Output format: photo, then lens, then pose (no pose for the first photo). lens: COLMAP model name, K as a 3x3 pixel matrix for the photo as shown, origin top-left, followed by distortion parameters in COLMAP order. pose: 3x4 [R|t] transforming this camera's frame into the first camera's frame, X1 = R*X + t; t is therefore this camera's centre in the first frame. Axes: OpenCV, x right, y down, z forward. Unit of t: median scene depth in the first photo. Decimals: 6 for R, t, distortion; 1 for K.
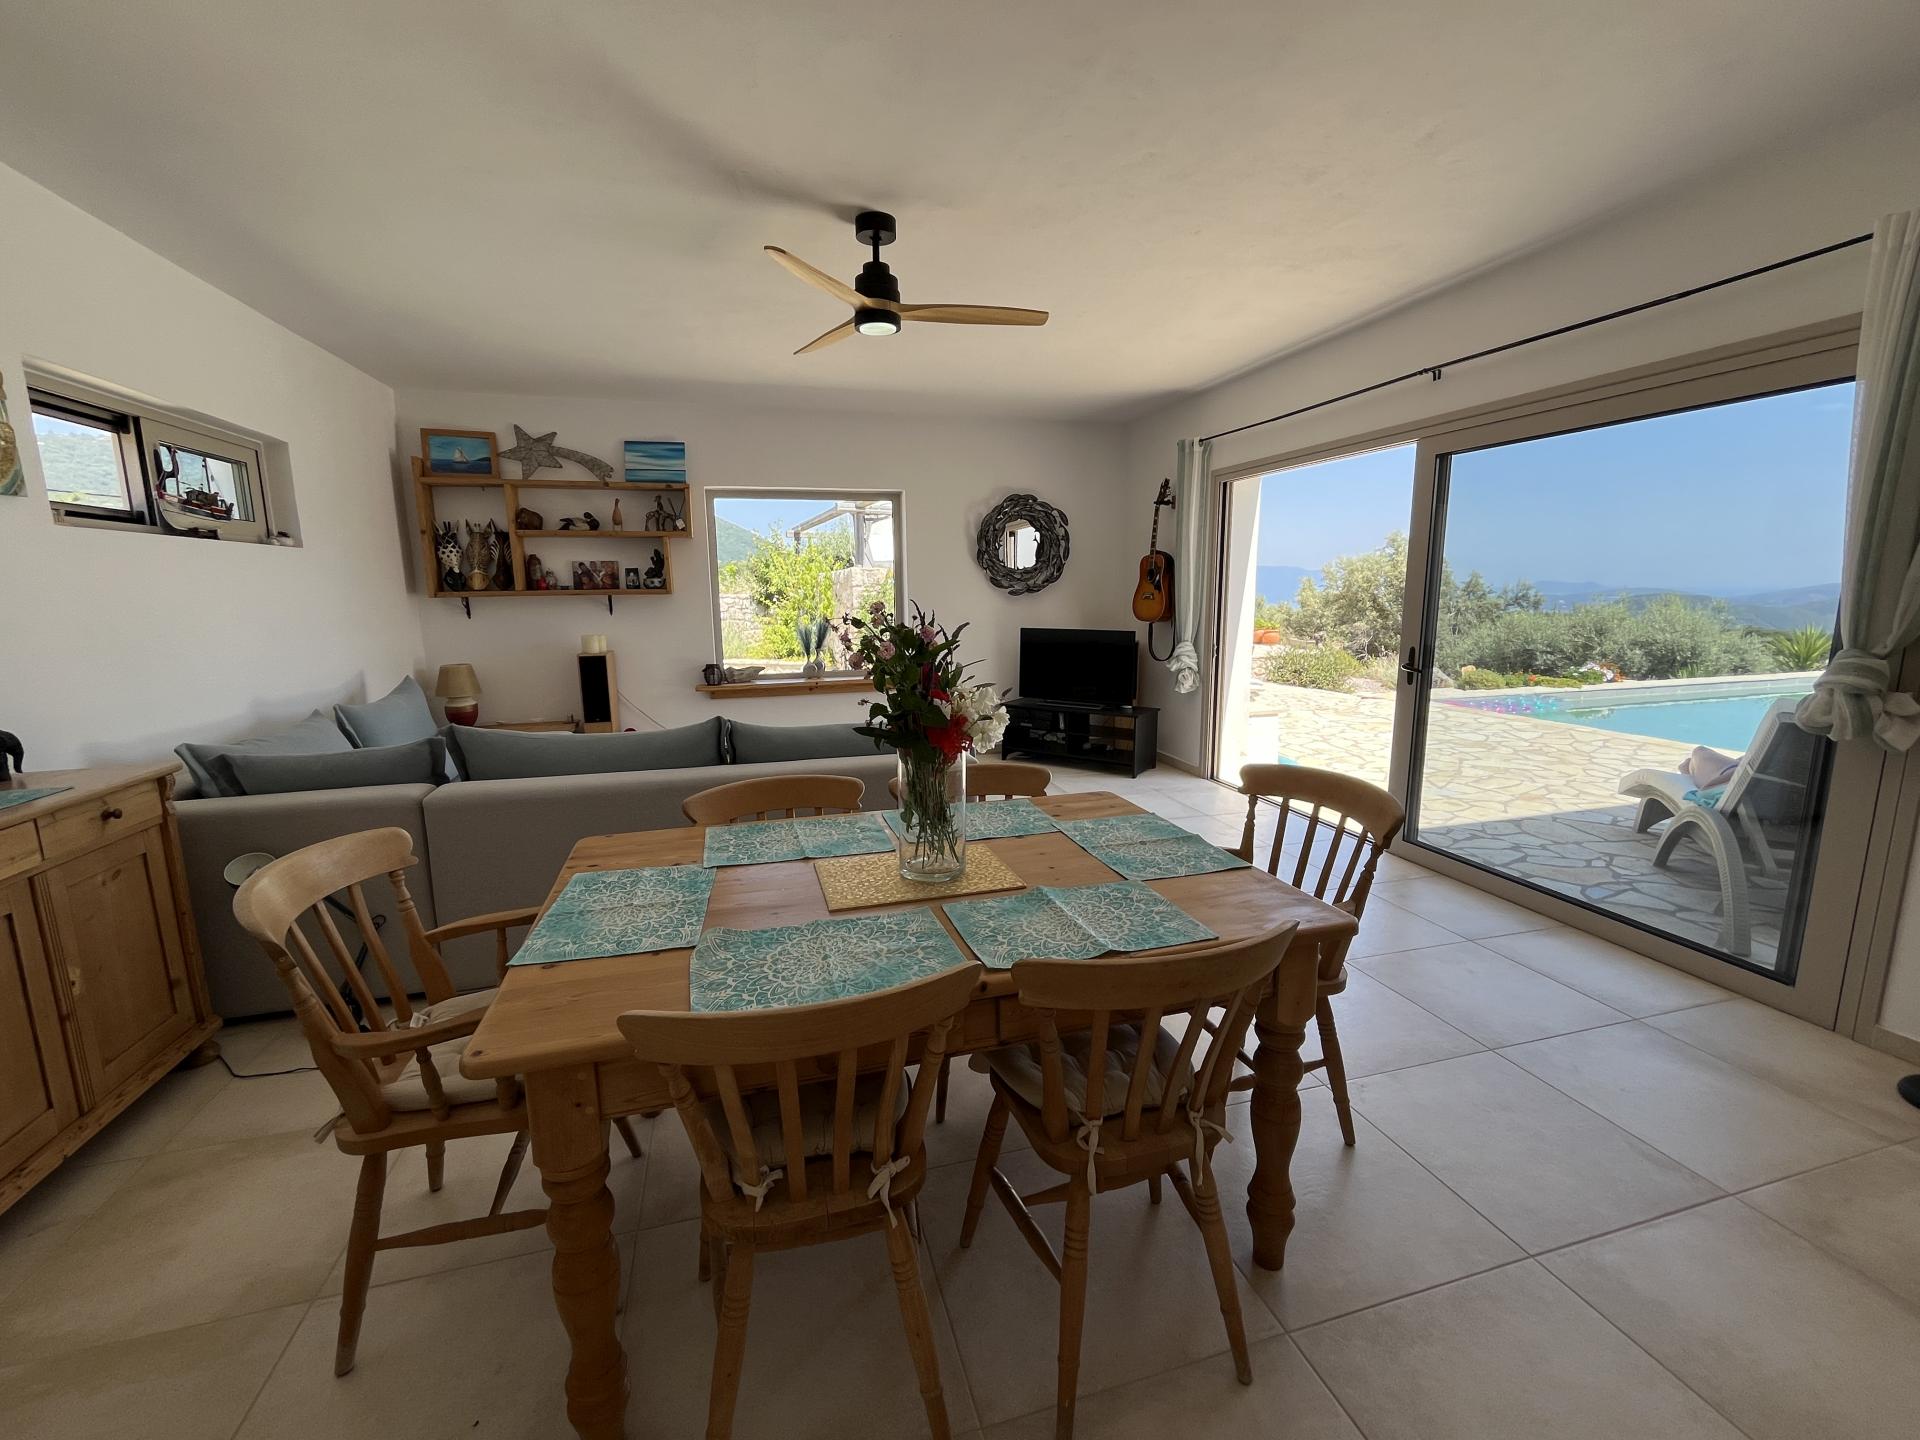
lens RADIAL K [[785.2, 0, 955.4], [0, 785.2, 718.4], [0, 0, 1]] dist [-0.001704, -0.000140]
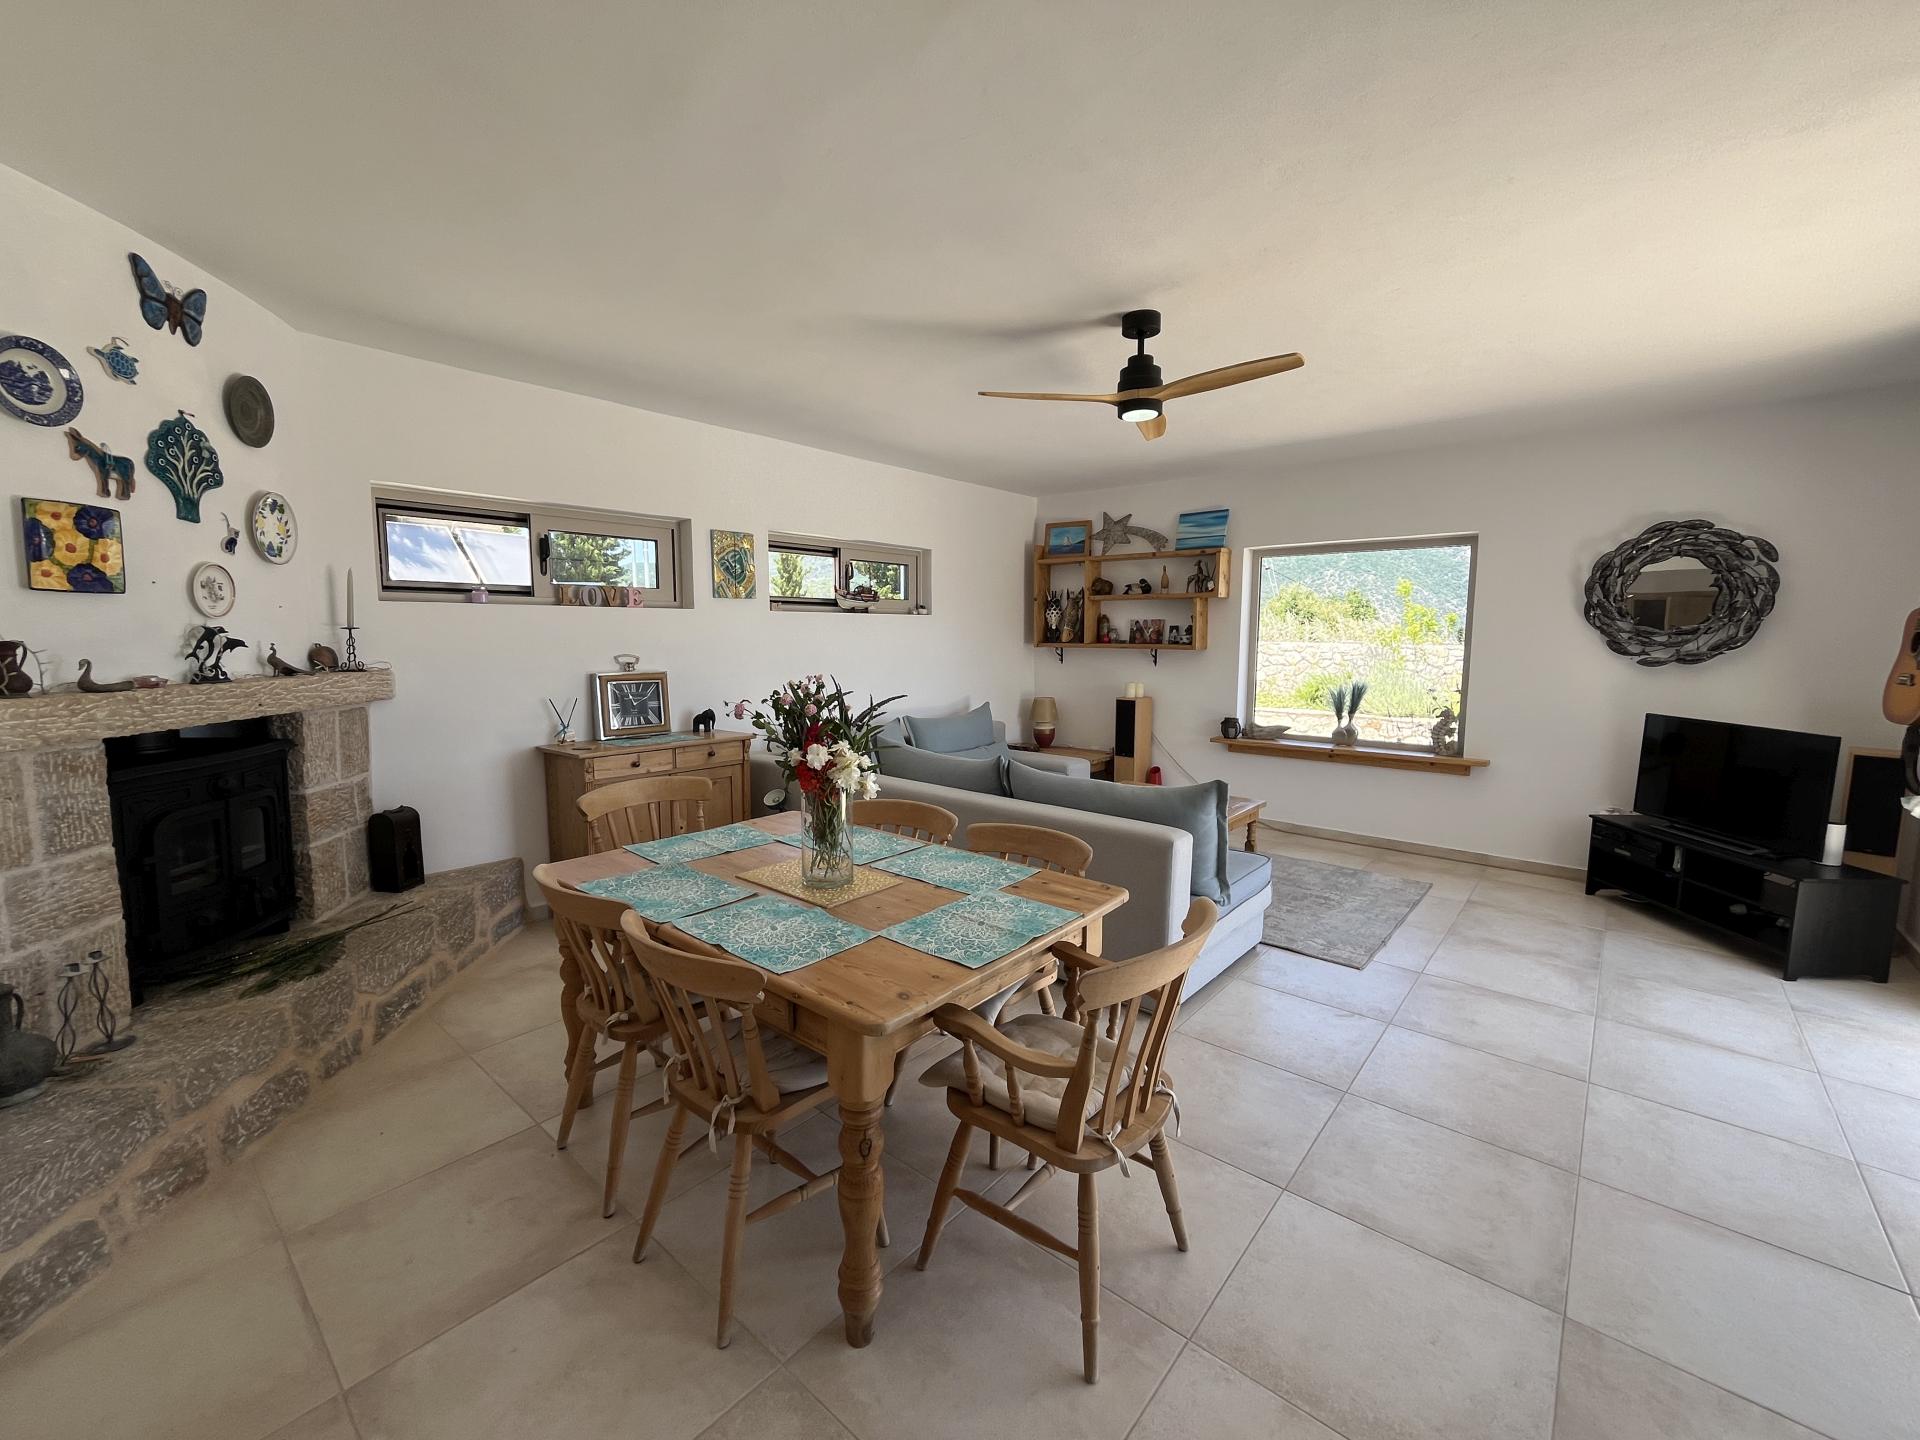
lens RADIAL K [[785.2, 0, 955.4], [0, 785.2, 718.4], [0, 0, 1]] dist [-0.001704, -0.000140]
pose [[0.553522, 0.104264, -0.826282, 0.373235], [-0.148172, 0.988633, 0.025490, -0.044976], [0.819548, 0.108323, 0.562679, 0.134125]]
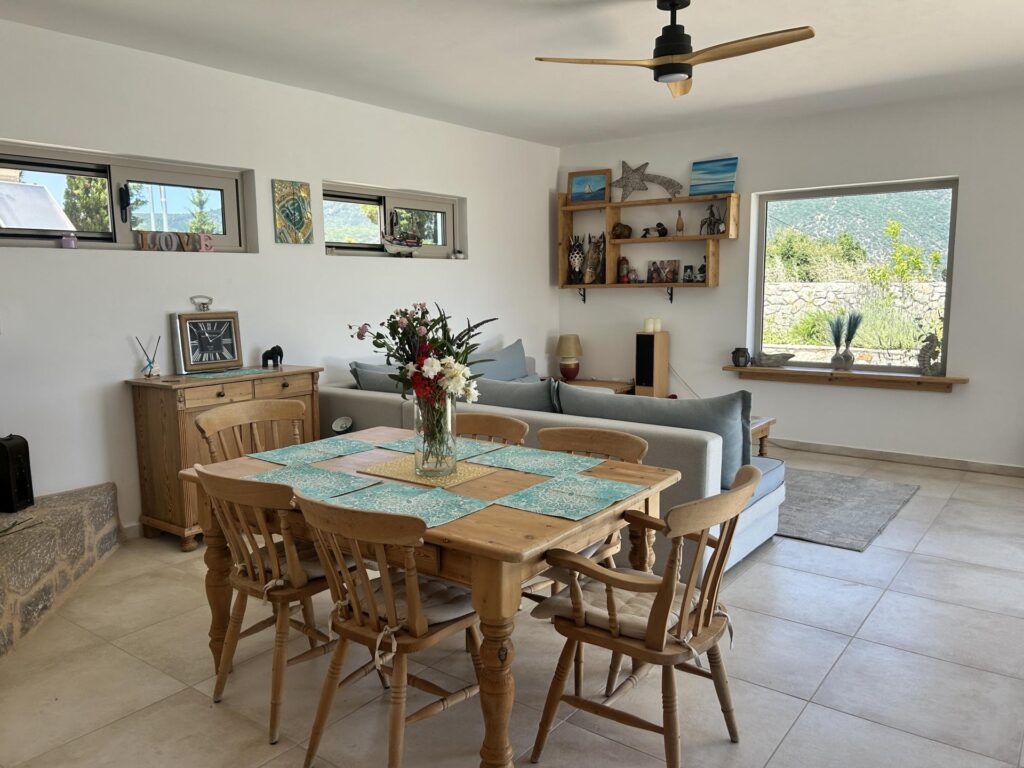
lens RADIAL K [[770.7, 0, 507.6], [0, 770.7, 387.0], [0, 0, 1]] dist [0.071095, -0.080847]
pose [[0.605734, 0.113840, -0.787482, 0.415927], [-0.128869, 0.990681, 0.044089, -0.020730], [0.785162, 0.074776, 0.614759, 0.046243]]
